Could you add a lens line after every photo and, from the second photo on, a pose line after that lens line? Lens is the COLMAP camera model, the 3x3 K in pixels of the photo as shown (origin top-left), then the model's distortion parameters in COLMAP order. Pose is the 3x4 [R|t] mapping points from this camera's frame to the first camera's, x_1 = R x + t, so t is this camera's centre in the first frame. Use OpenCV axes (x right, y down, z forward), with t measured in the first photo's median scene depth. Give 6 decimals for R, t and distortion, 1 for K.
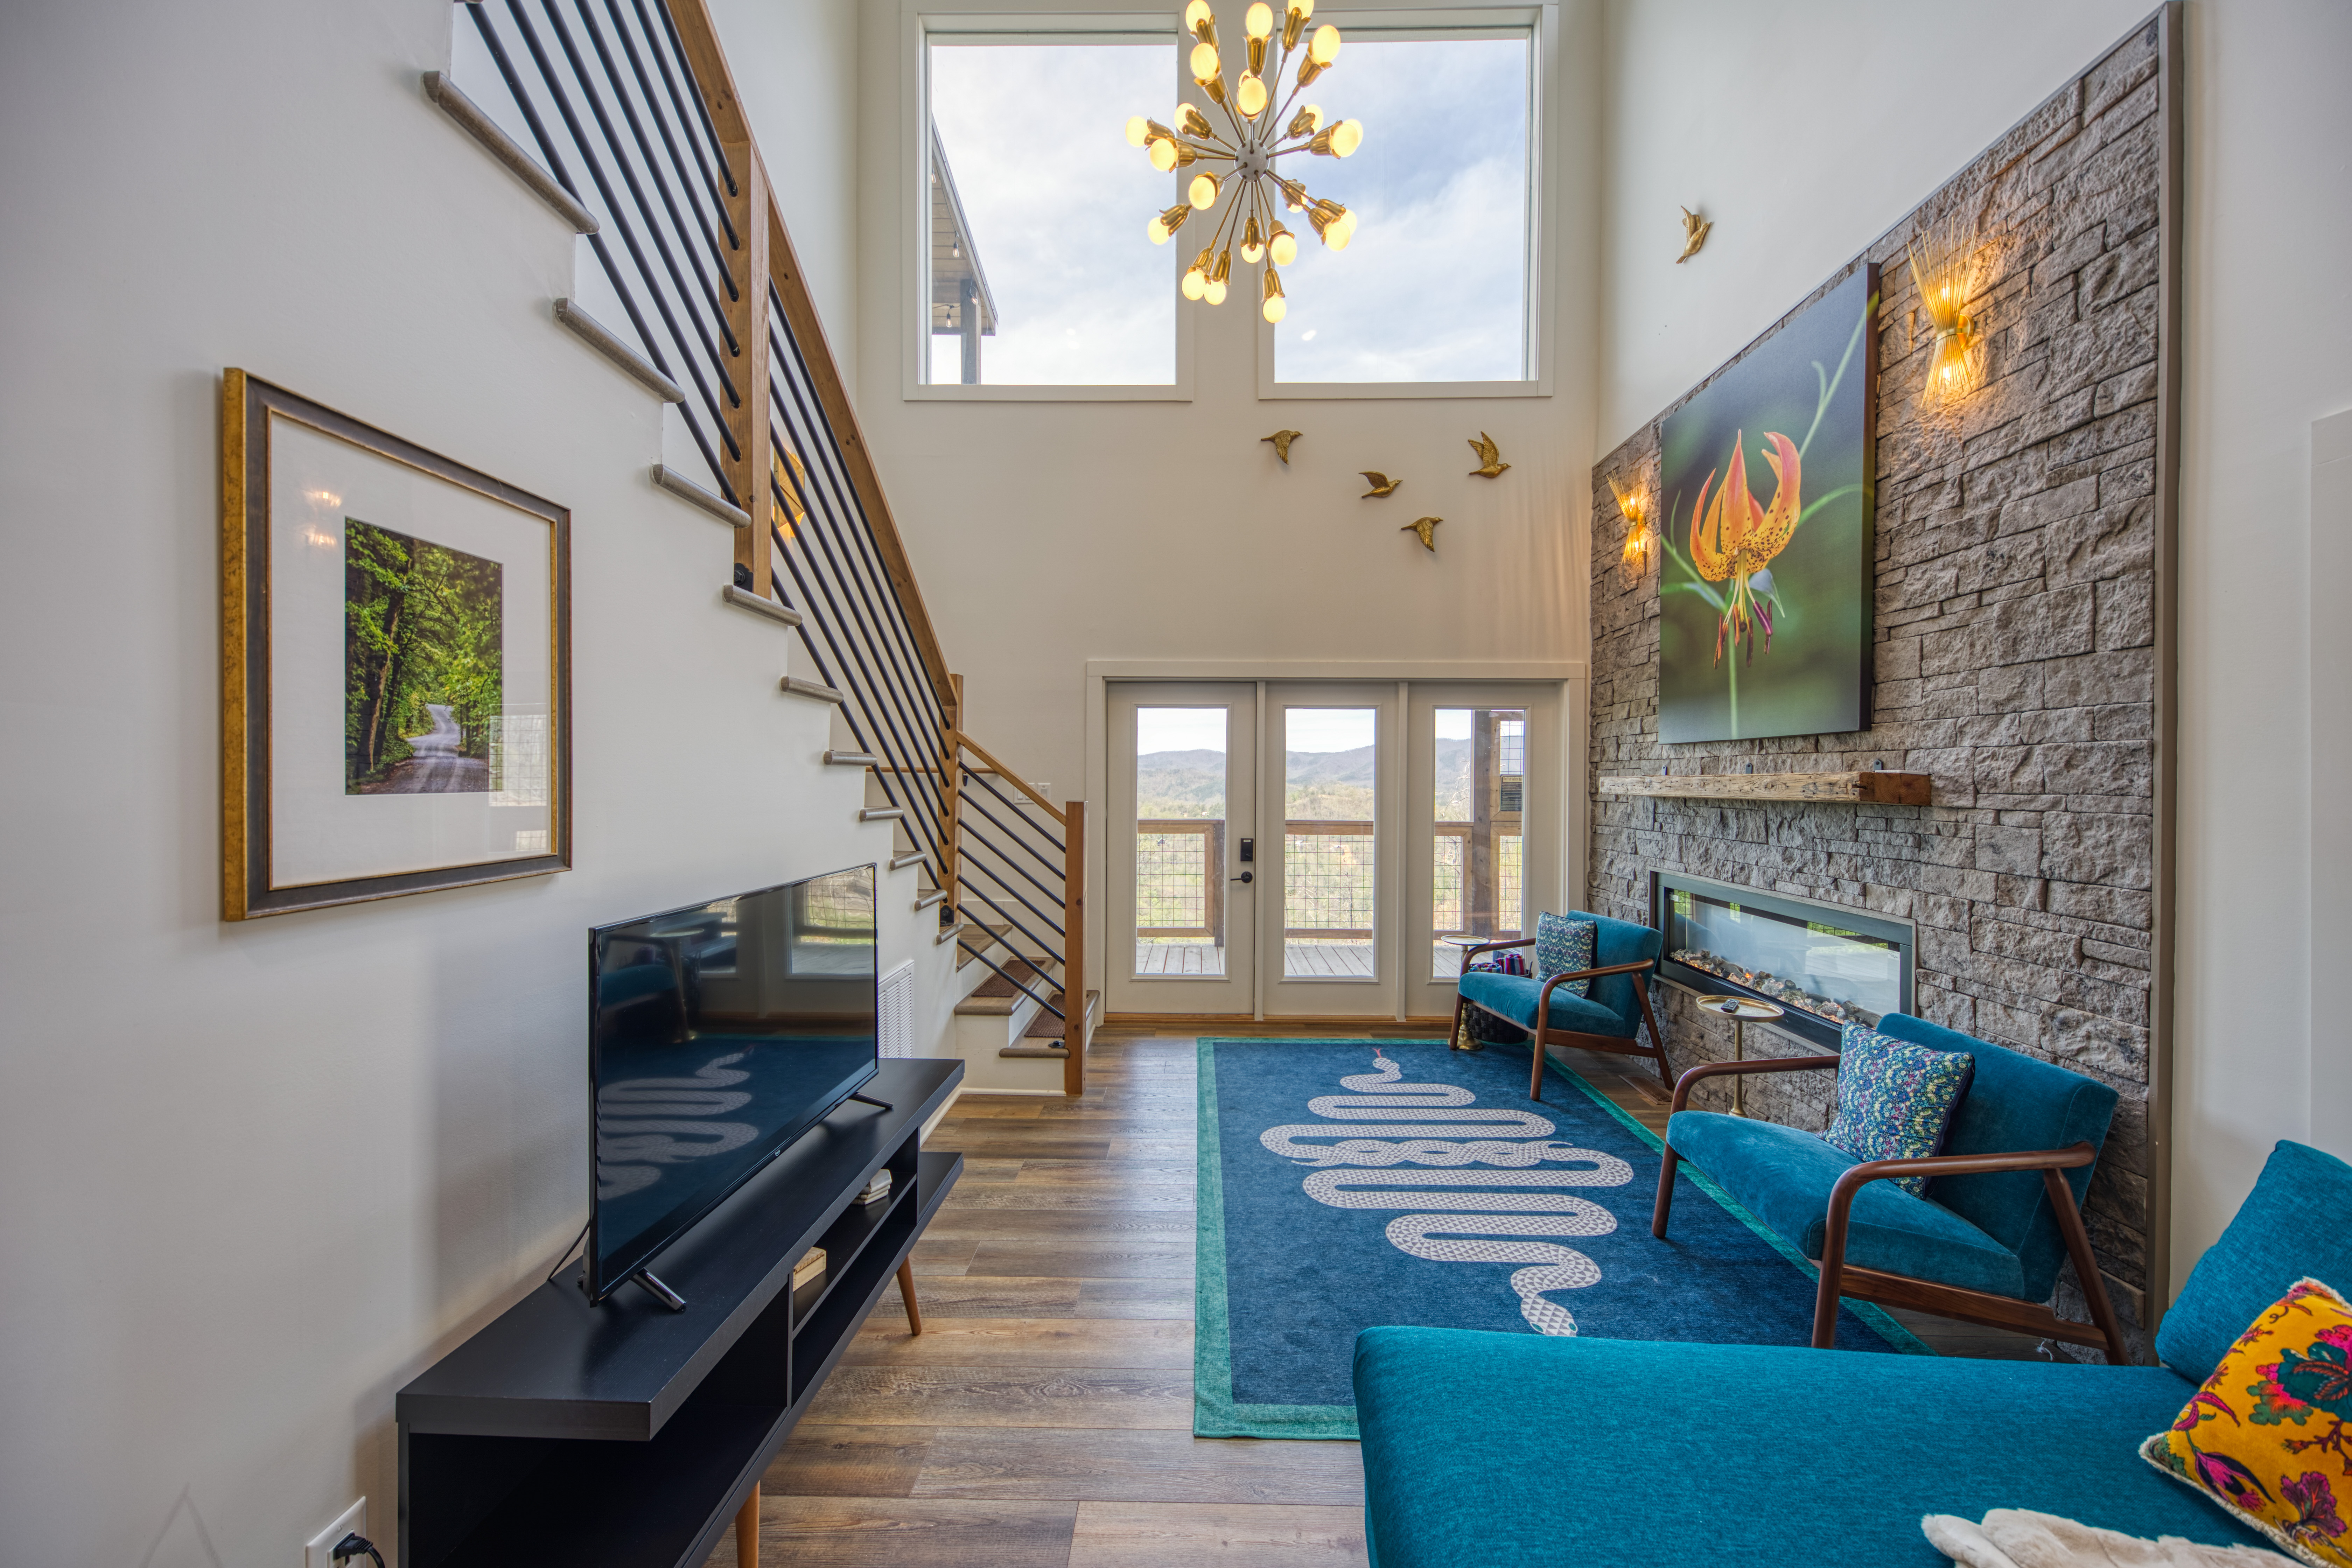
lens RADIAL K [[847.8, 0, 1203.0], [0, 847.8, 787.6], [0, 0, 1]] dist [0.007206, -0.004226]
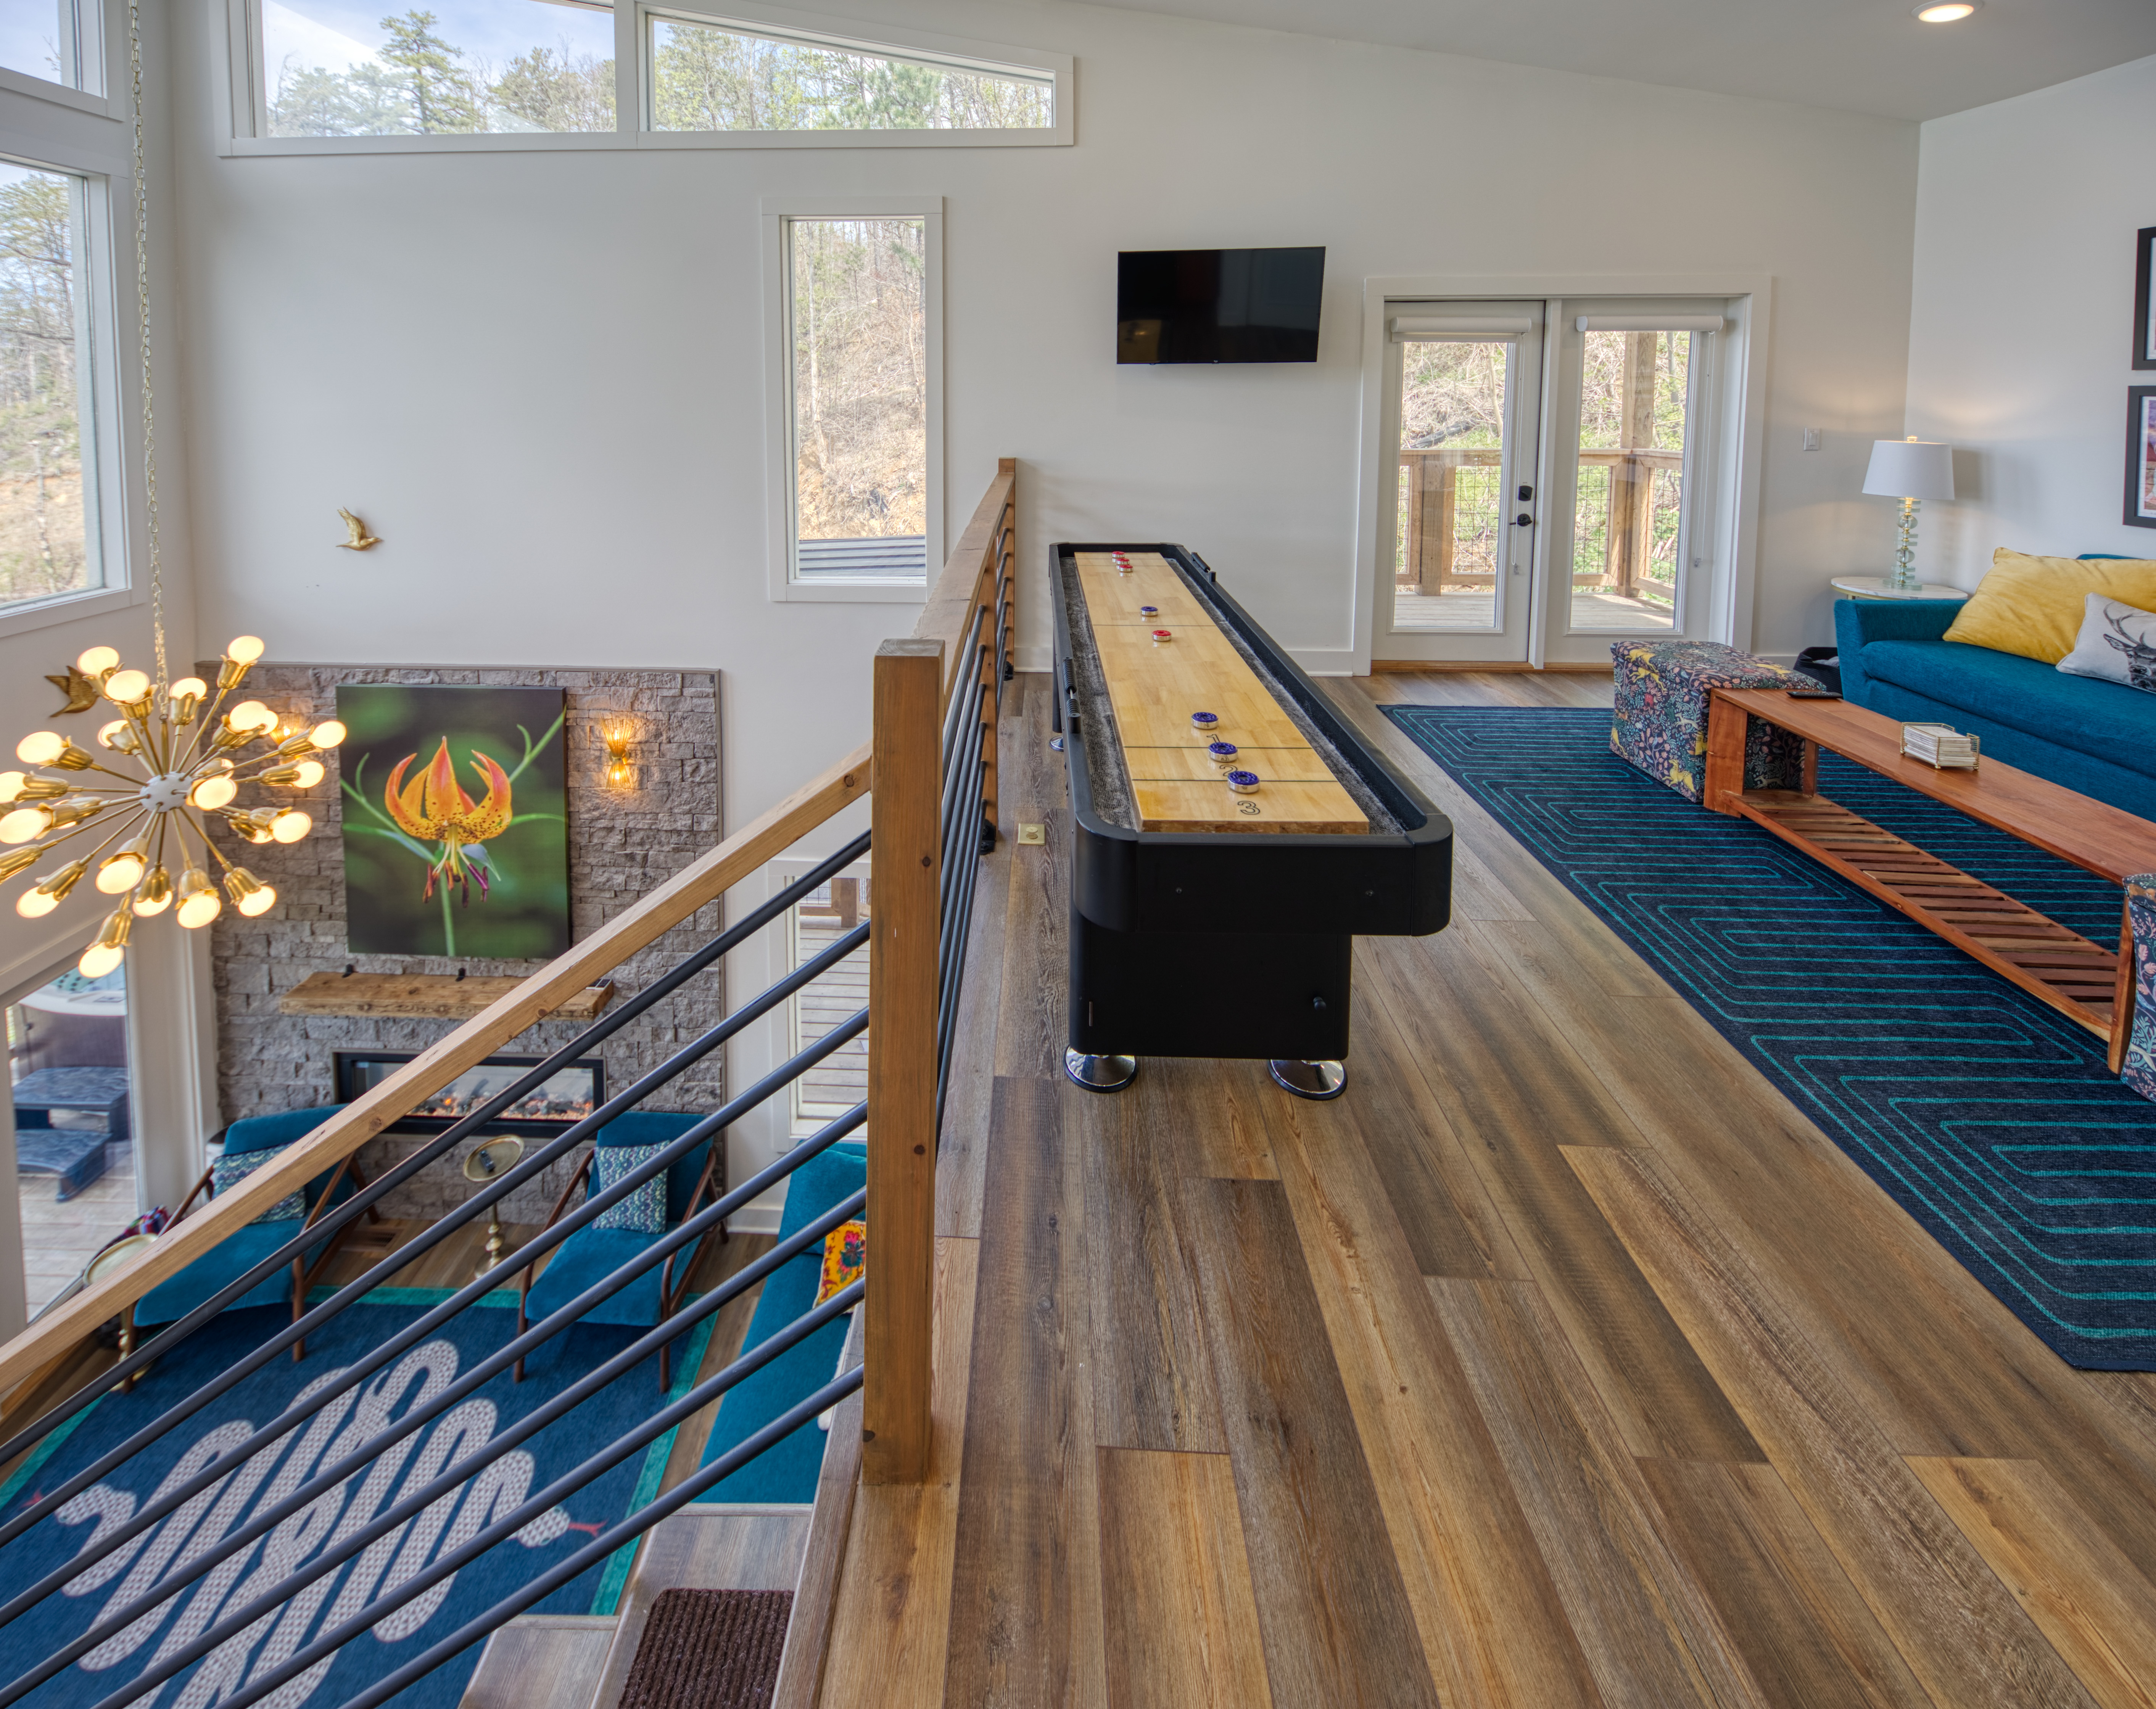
lens RADIAL K [[888.9, 0, 1009.3], [0, 888.9, 458.3], [0, 0, 1]] dist [0.015427, -0.003358]
pose [[0.034260, -0.077806, 0.996380, -0.858397], [0.006541, 0.996961, 0.077626, -1.147292], [-0.999392, 0.003857, 0.034665, 0.058880]]
